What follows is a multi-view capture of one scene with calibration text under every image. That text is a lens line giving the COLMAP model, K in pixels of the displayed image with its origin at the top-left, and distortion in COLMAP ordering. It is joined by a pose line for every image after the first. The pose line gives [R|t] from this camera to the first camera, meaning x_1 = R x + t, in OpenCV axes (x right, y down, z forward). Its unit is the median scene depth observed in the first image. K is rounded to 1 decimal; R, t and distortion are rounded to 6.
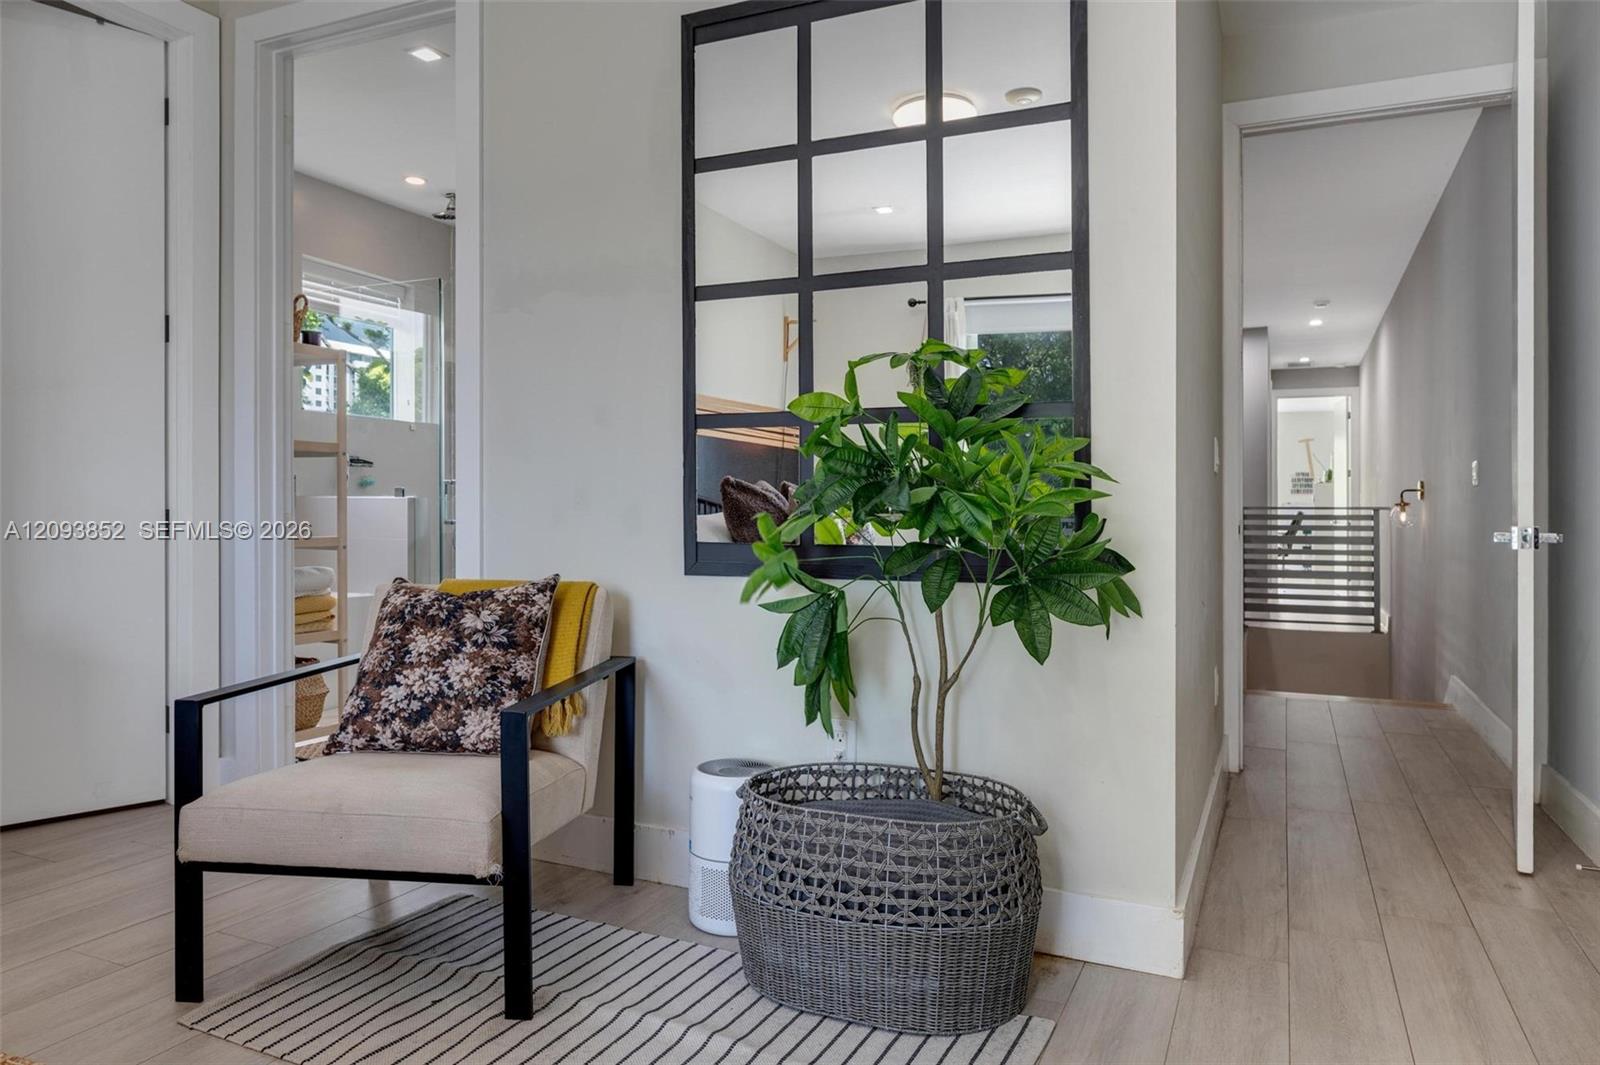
lens RADIAL K [[1060.7, 0, 800.4], [0, 1060.7, 500.2], [0, 0, 1]] dist [0.000932, -0.000039]
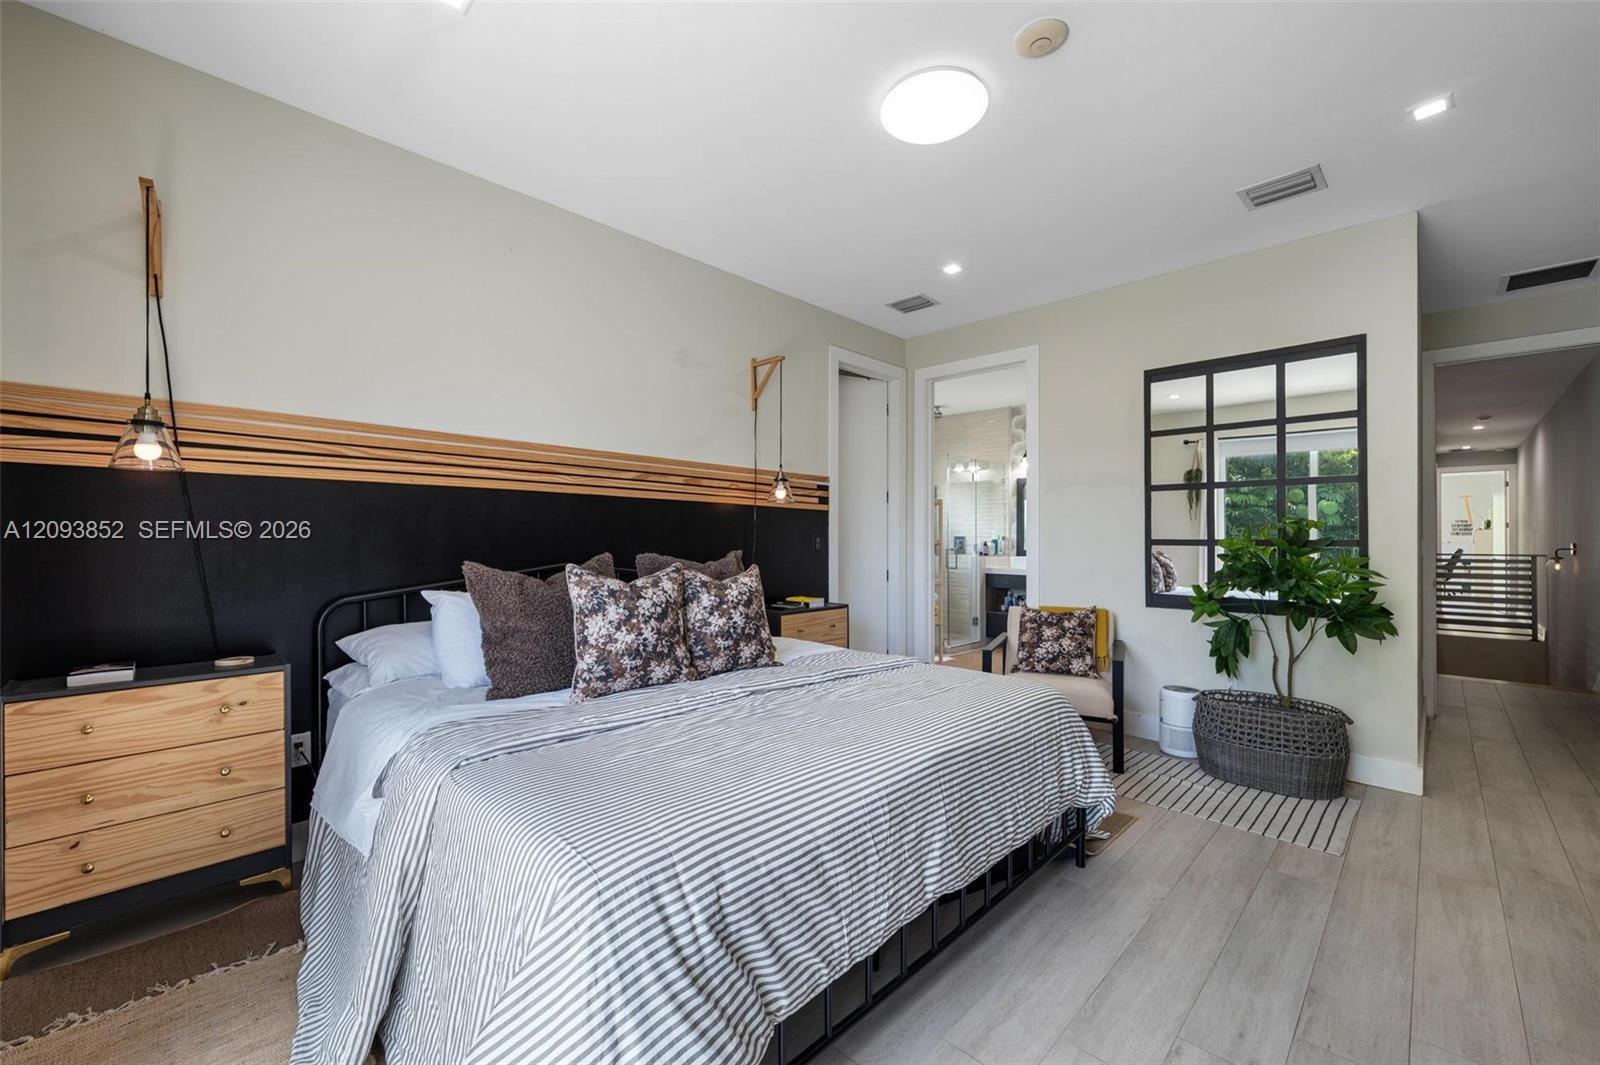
lens RADIAL K [[669.1, 0, 800.0], [0, 669.1, 532.5], [0, 0, 1]] dist [0.015944, 0.000706]
pose [[0.947854, -0.004342, -0.318676, -0.407862], [0.005715, 0.999978, 0.003375, -0.118098], [0.318654, -0.005020, 0.947858, -0.750068]]
